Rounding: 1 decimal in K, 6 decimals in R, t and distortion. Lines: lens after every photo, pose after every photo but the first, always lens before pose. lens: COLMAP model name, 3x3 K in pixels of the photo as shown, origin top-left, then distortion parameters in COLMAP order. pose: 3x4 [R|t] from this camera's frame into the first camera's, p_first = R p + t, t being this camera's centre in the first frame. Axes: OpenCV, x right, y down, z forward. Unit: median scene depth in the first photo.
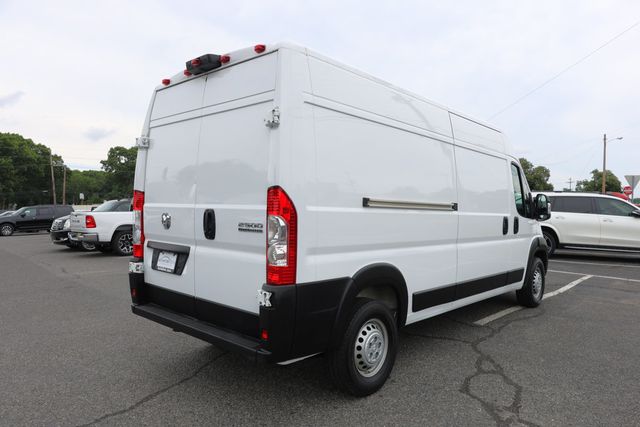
lens RADIAL K [[443.6, 0, 320.2], [0, 443.6, 209.9], [0, 0, 1]] dist [-0.010531, 0.002183]
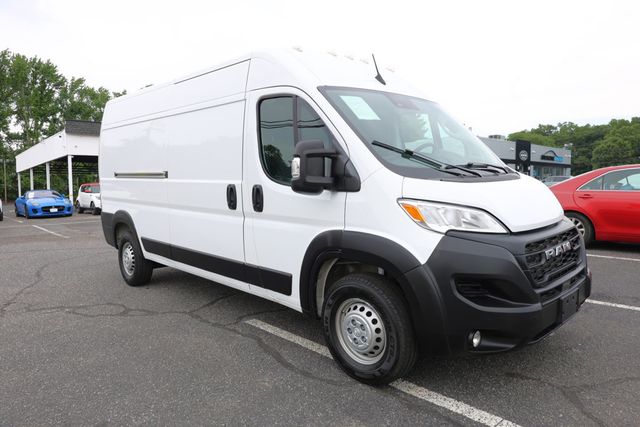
lens RADIAL K [[443.6, 0, 320.2], [0, 443.6, 209.9], [0, 0, 1]] dist [-0.010531, 0.002183]
pose [[-0.060979, 0.054057, -0.996674, 1.694154], [-0.001164, 0.998528, 0.054229, 0.025337], [0.998138, 0.004467, -0.060826, 1.765148]]
